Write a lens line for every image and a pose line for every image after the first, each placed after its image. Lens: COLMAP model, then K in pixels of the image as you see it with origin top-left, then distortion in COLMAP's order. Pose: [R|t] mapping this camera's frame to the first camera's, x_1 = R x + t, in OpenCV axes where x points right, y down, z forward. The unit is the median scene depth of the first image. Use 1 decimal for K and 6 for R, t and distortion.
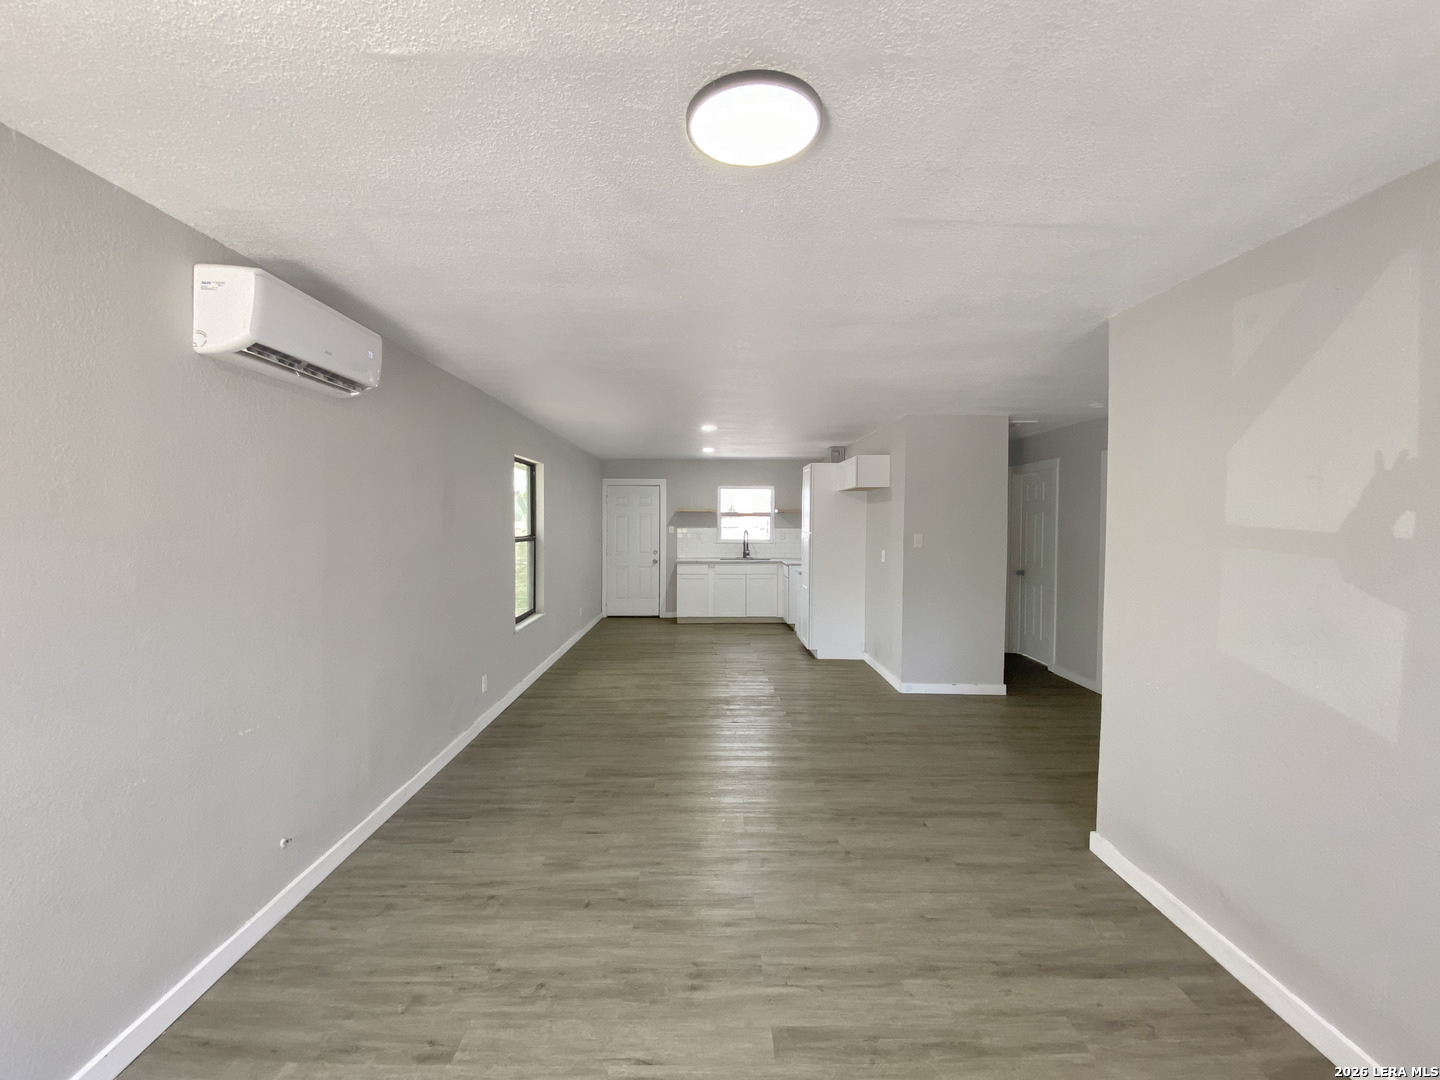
lens RADIAL K [[587.2, 0, 699.8], [0, 587.2, 528.2], [0, 0, 1]] dist [0.022158, -0.008645]
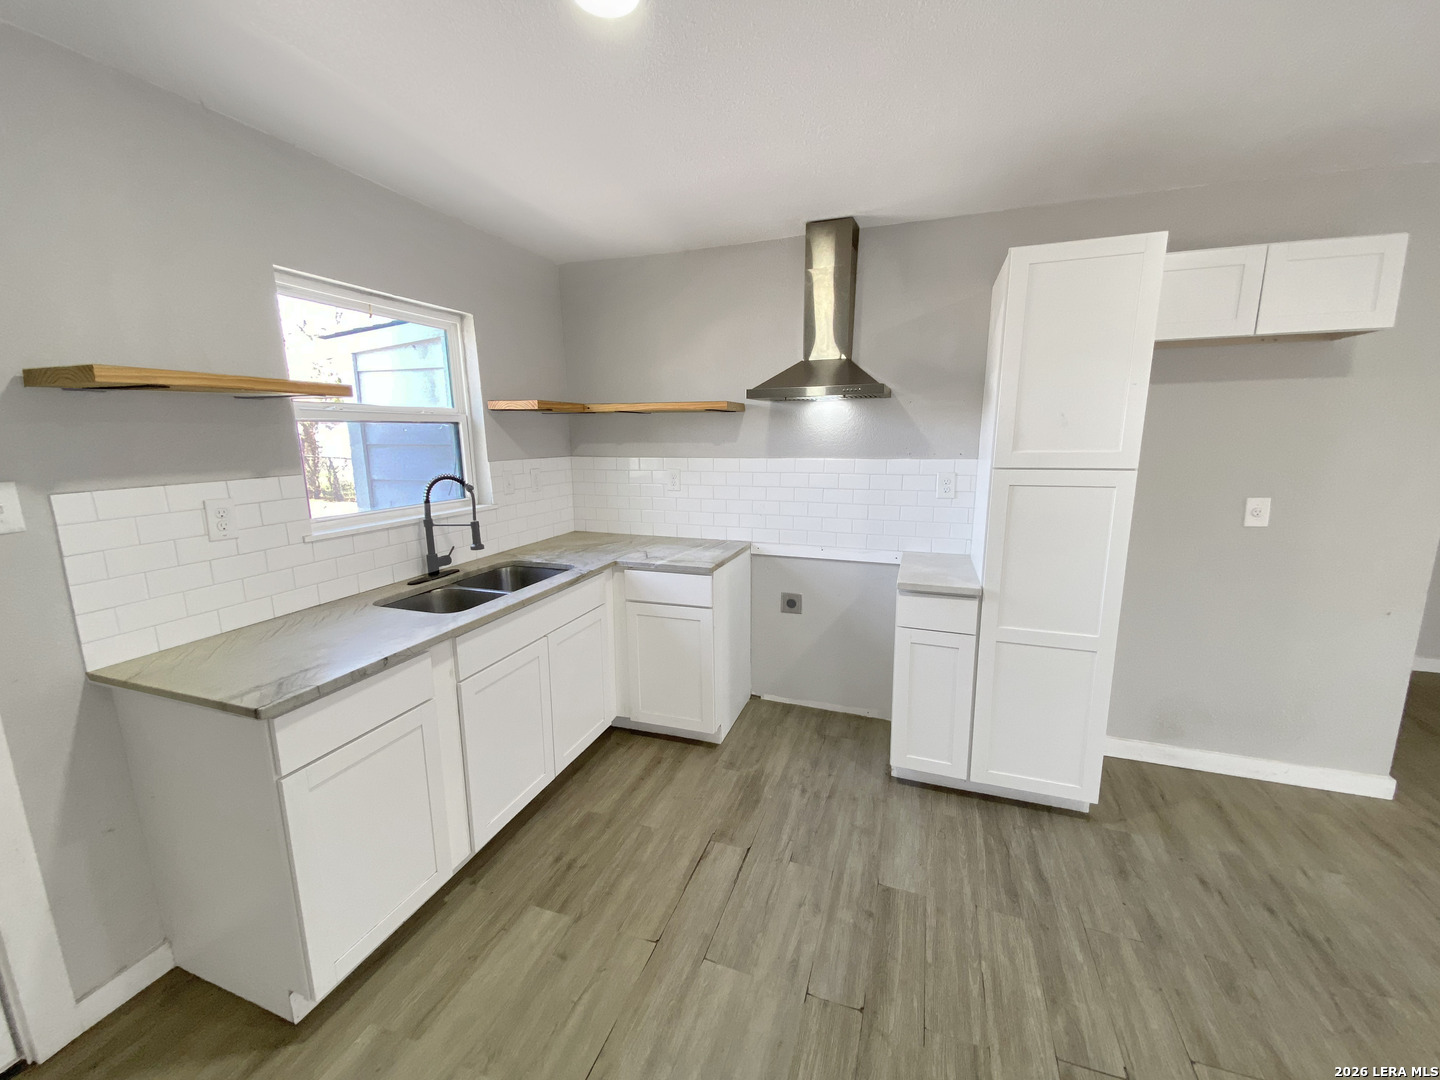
lens RADIAL K [[587.2, 0, 726.3], [0, 587.2, 535.7], [0, 0, 1]] dist [0.022158, -0.008645]
pose [[0.336753, -0.174052, 0.925367, -0.453764], [0.030199, 0.984258, 0.174139, -0.044739], [-0.941109, -0.030697, 0.336707, 2.732360]]
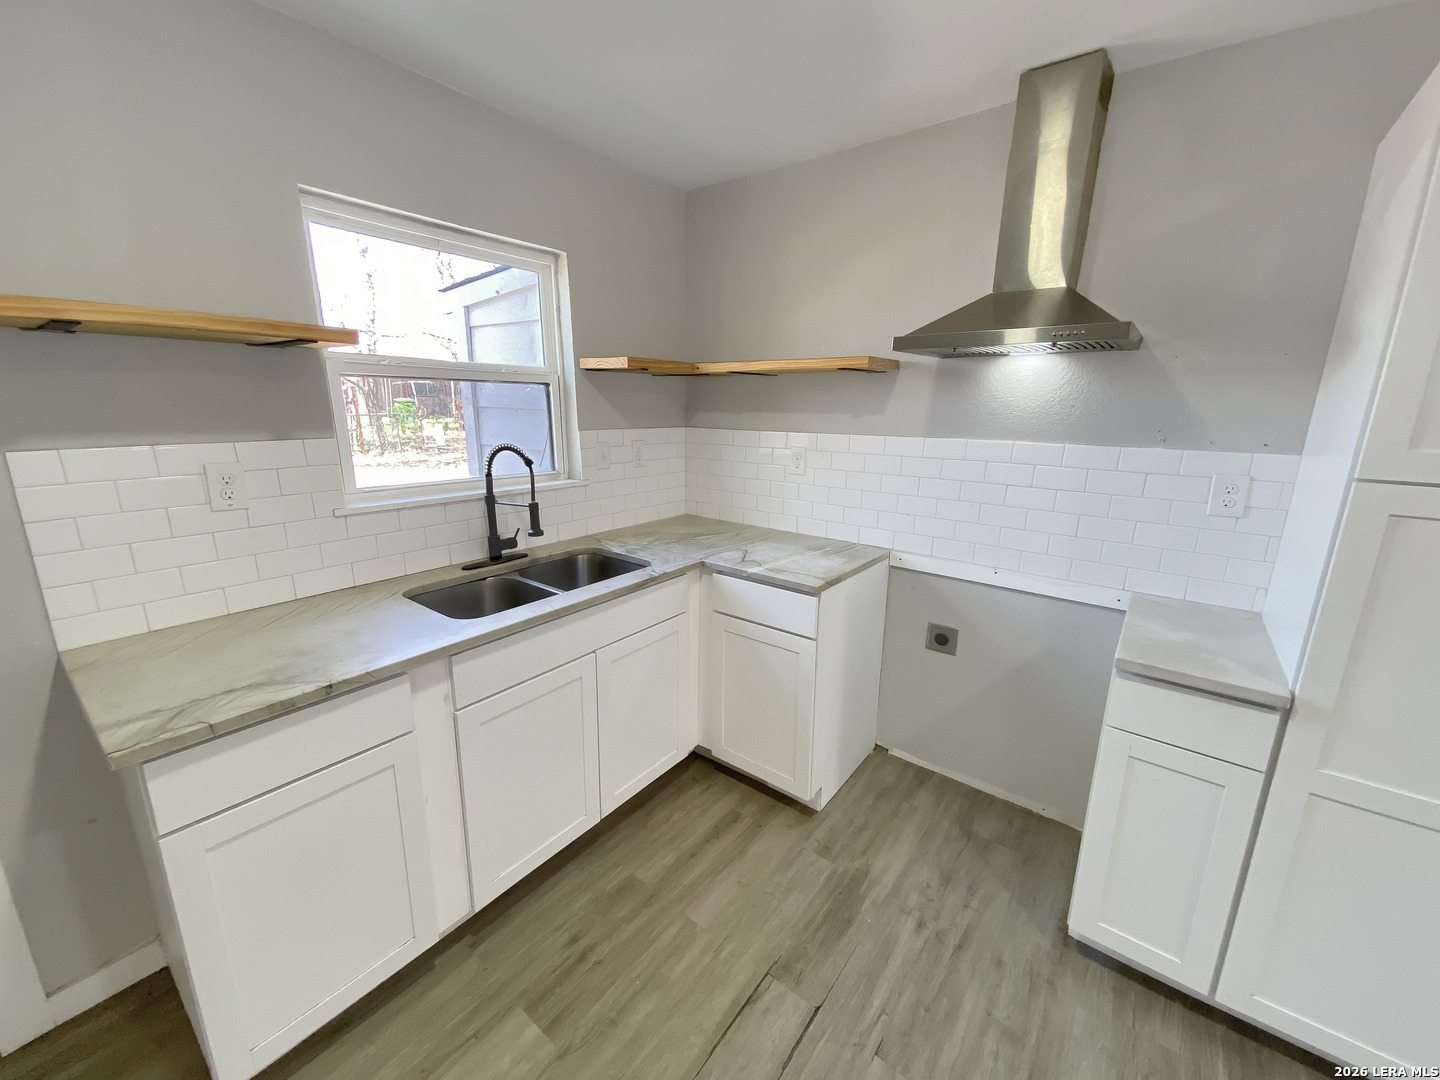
lens RADIAL K [[587.2, 0, 709.3], [0, 587.2, 540.2], [0, 0, 1]] dist [0.022158, -0.008645]
pose [[0.624816, -0.177525, 0.760322, -0.167170], [0.005604, 0.974803, 0.222998, -0.039399], [-0.780752, -0.135072, 0.610068, 2.761622]]
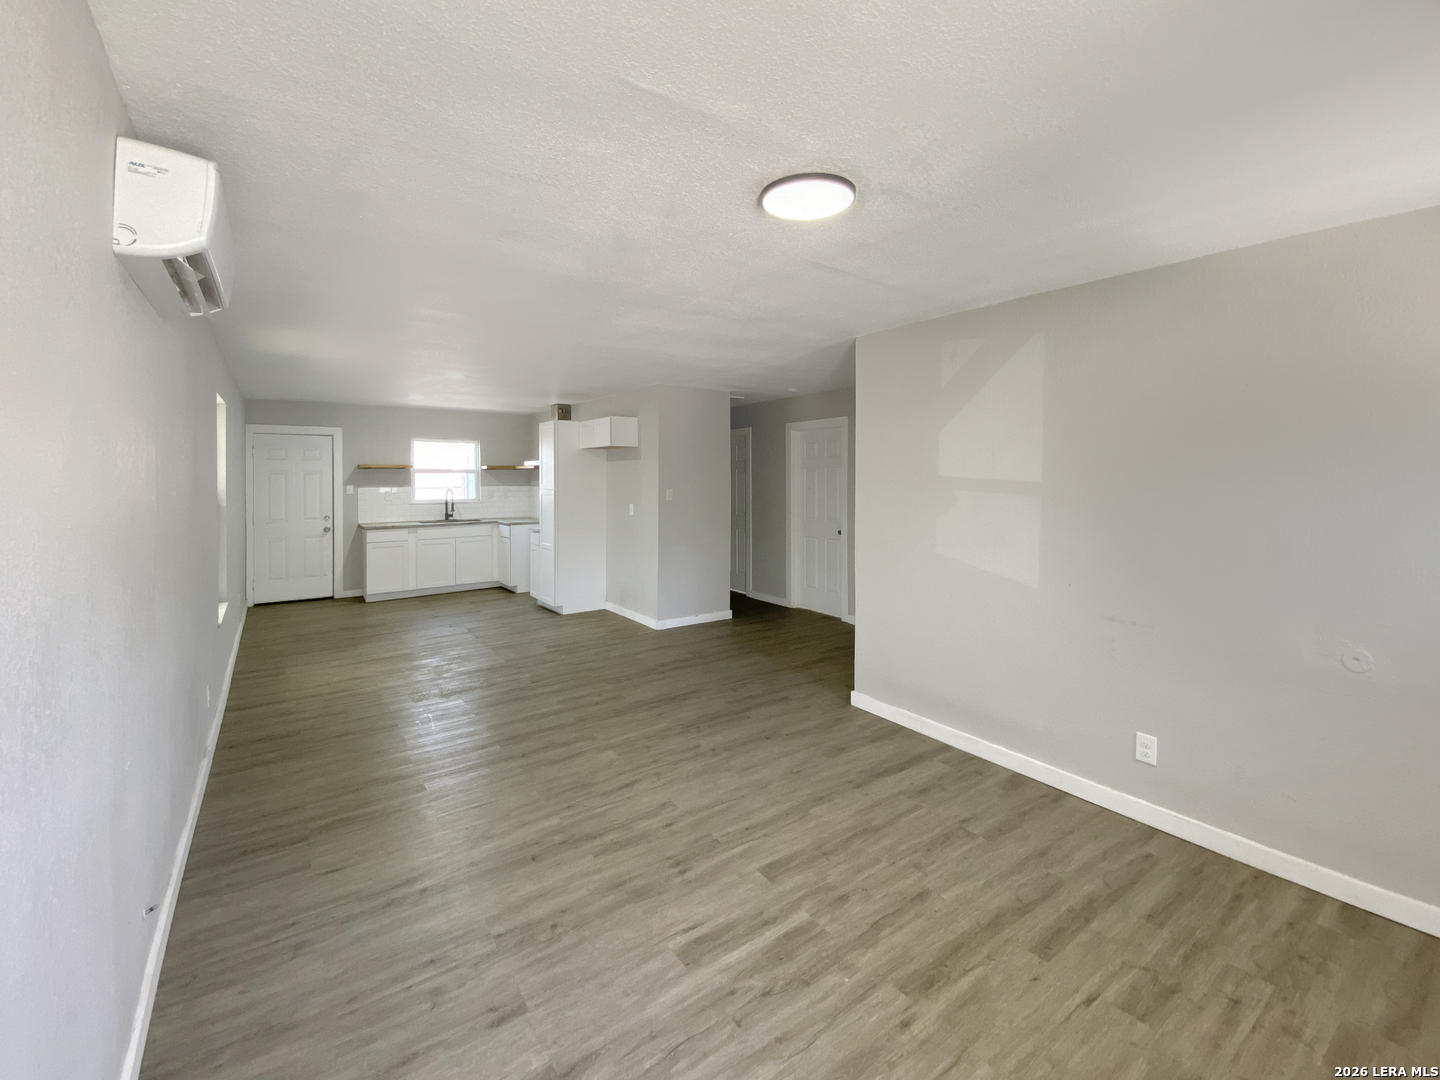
lens RADIAL K [[620.8, 0, 687.2], [0, 620.8, 479.0], [0, 0, 1]] dist [0.030448, -0.007035]
pose [[0.832723, -0.011070, 0.553579, -0.503290], [0.018055, 0.999811, -0.007165, 0.004603], [-0.553396, 0.015961, 0.832766, -0.038118]]
